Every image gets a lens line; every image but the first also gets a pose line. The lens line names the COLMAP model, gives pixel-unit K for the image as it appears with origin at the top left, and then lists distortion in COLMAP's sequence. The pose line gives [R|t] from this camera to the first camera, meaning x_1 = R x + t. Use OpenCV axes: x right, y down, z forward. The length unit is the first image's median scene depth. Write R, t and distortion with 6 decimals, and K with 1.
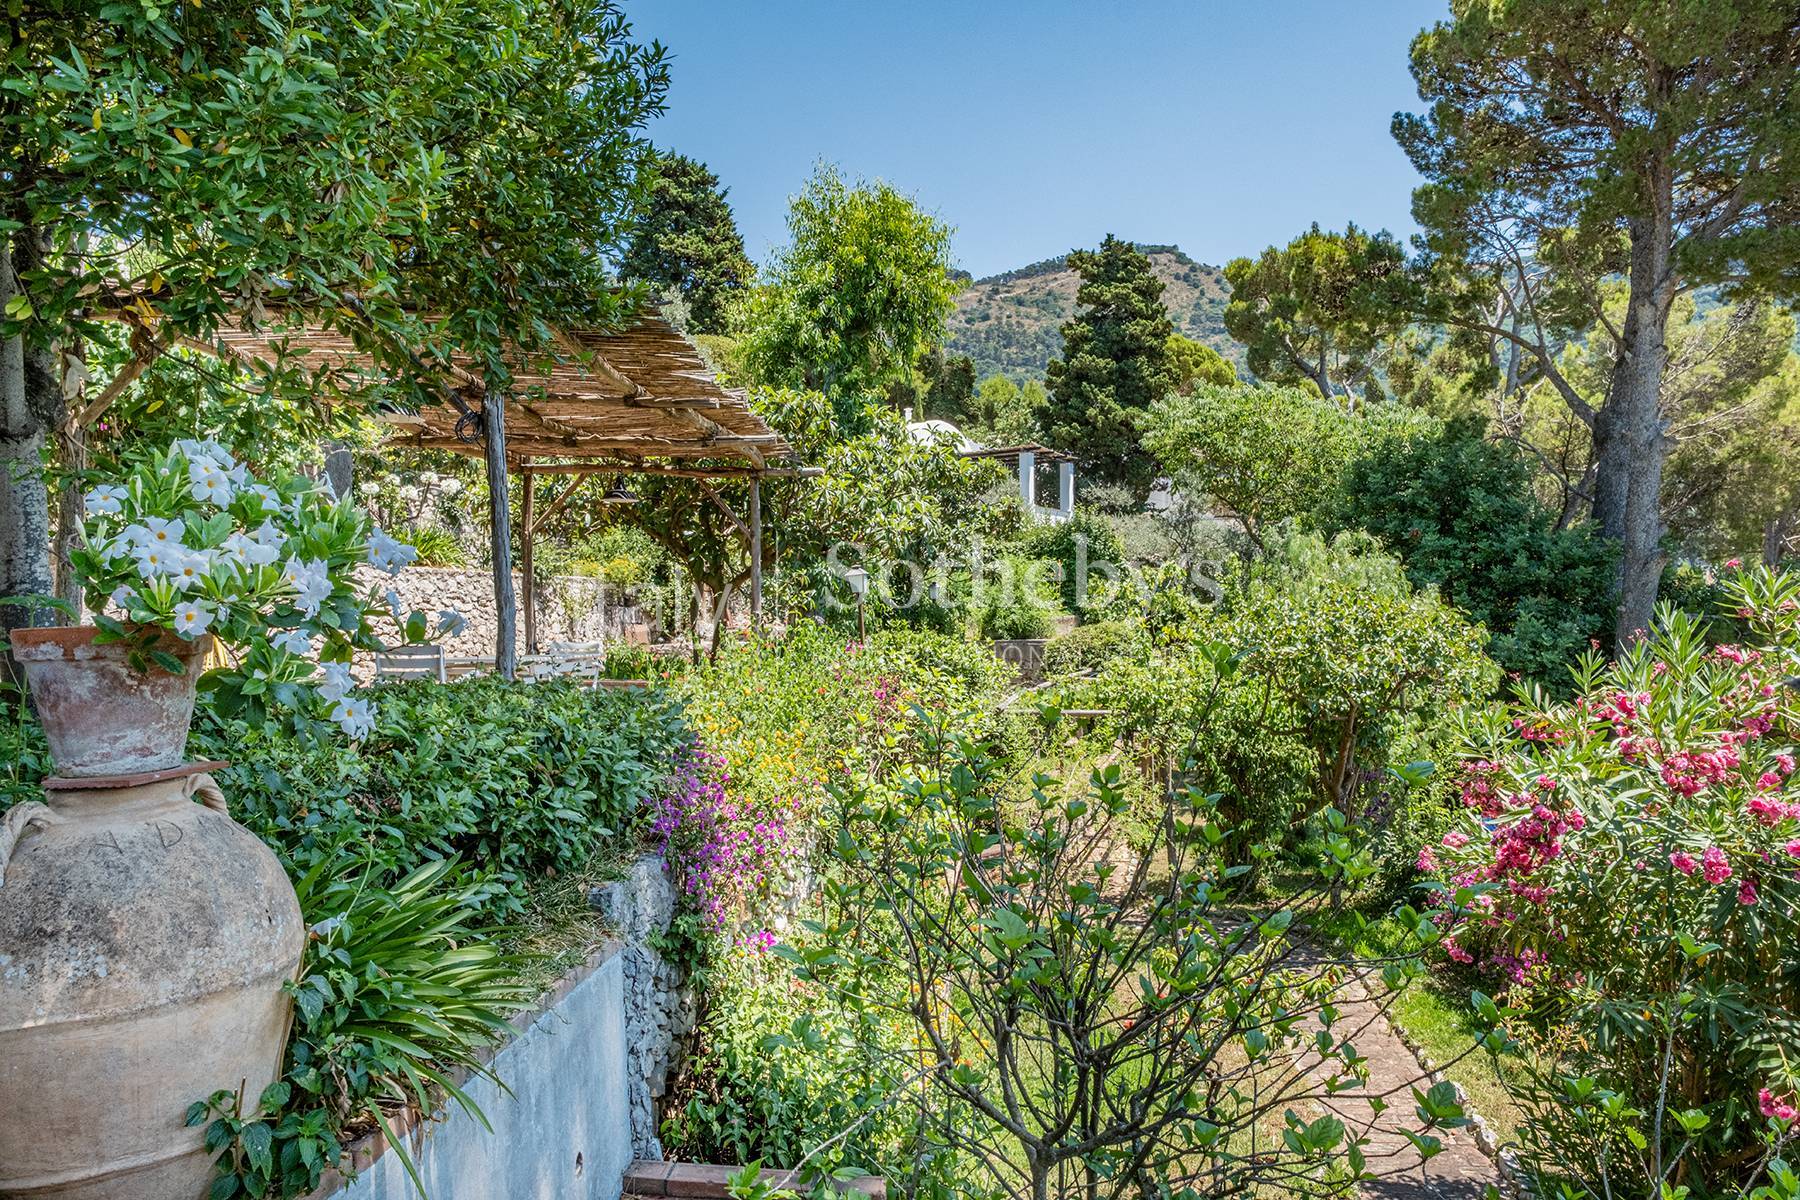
lens RADIAL K [[1123.8, 0, 913.0], [0, 1123.8, 597.8], [0, 0, 1]] dist [-0.000636, 0.003112]
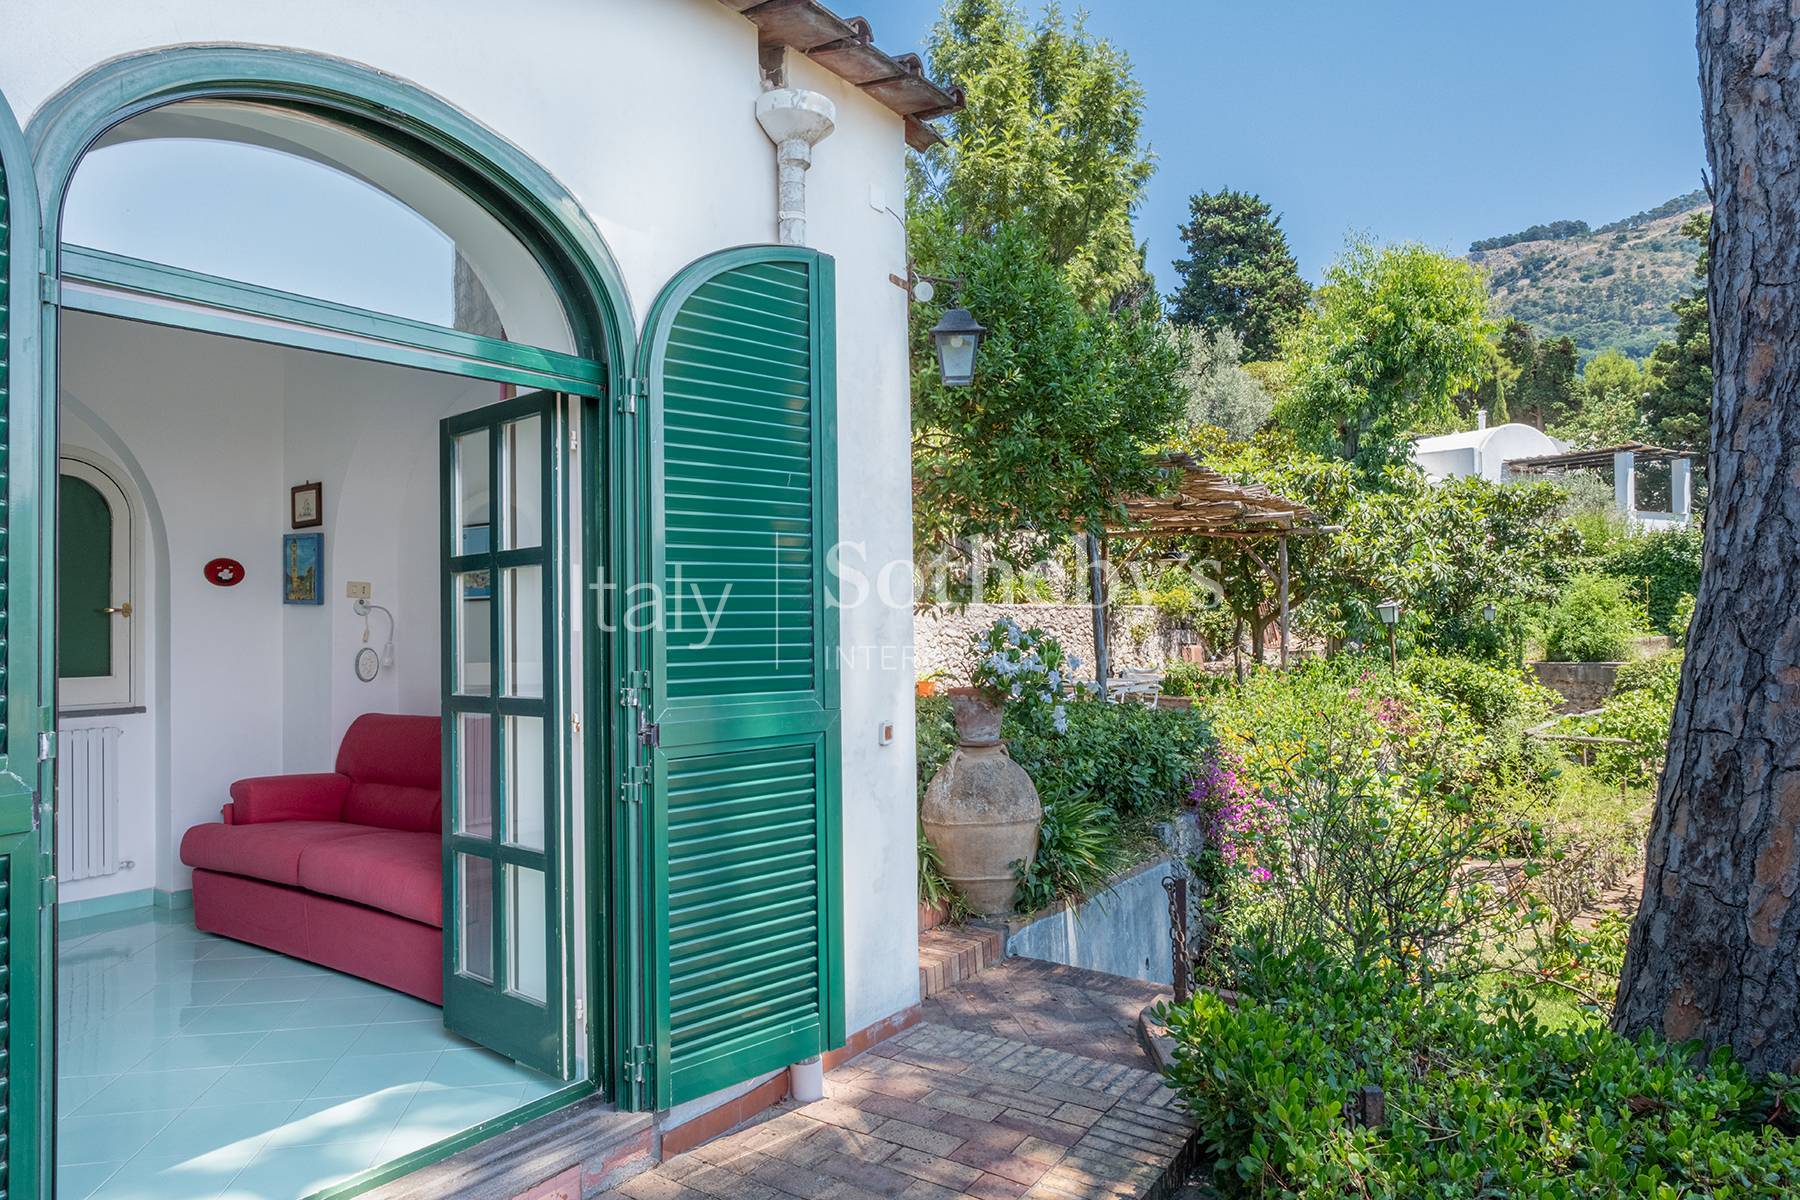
lens RADIAL K [[1123.8, 0, 903.0], [0, 1123.8, 593.3], [0, 0, 1]] dist [-0.000636, 0.003112]
pose [[0.878241, -0.011506, -0.478080, 0.055262], [0.006914, 0.999912, -0.011364, -0.022065], [0.478169, 0.006675, 0.878243, -0.188675]]
